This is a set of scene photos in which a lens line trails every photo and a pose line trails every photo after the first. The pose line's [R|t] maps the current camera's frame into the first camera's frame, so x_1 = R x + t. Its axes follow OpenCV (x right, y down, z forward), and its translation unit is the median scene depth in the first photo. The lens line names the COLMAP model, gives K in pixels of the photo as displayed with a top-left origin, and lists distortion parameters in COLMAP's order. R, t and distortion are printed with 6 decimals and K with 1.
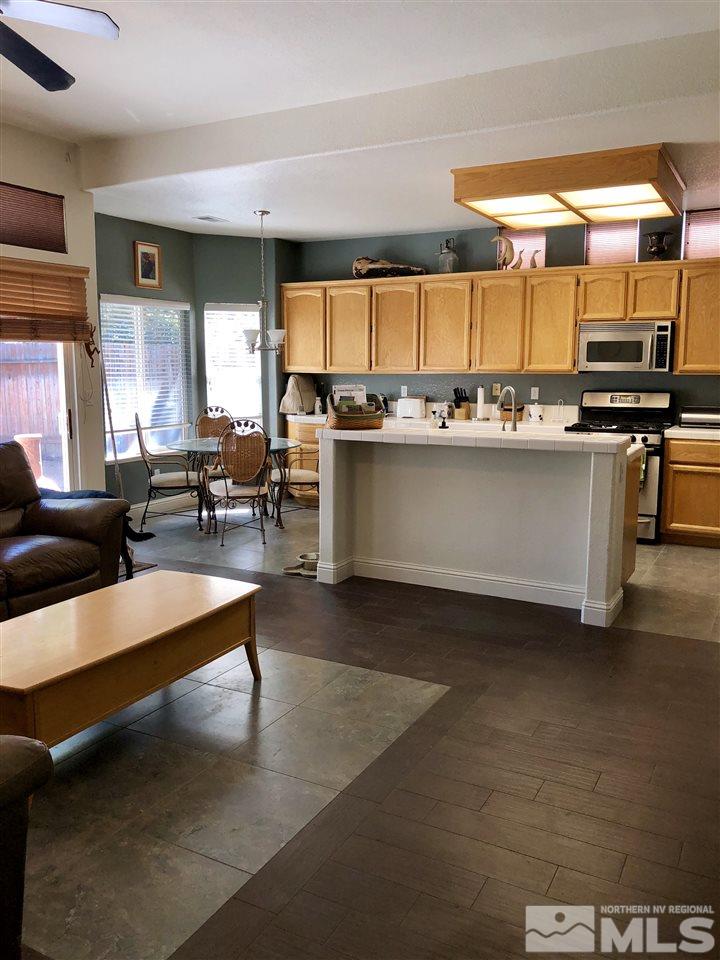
lens RADIAL K [[789.2, 0, 360.0], [0, 789.2, 481.2], [0, 0, 1]] dist [-0.004483, -0.012418]
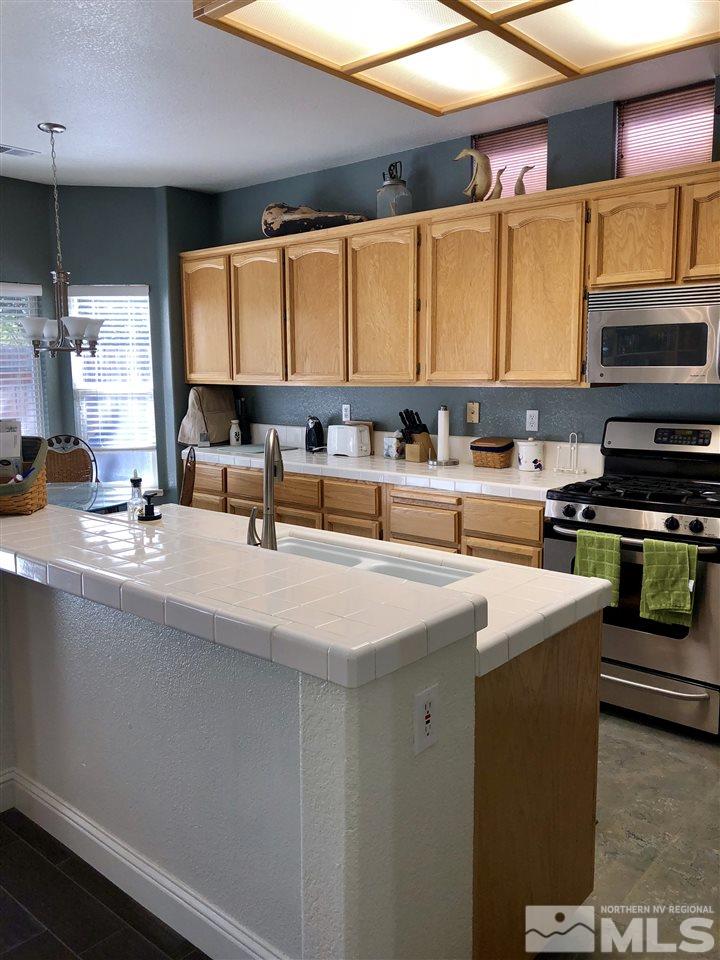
lens RADIAL K [[789.2, 0, 359.2], [0, 789.2, 477.8], [0, 0, 1]] dist [-0.004483, -0.012418]
pose [[0.974897, 0.022234, -0.221543, 0.223080], [-0.023166, 0.999730, -0.001607, -0.064900], [0.221447, 0.006699, 0.975149, 0.407005]]
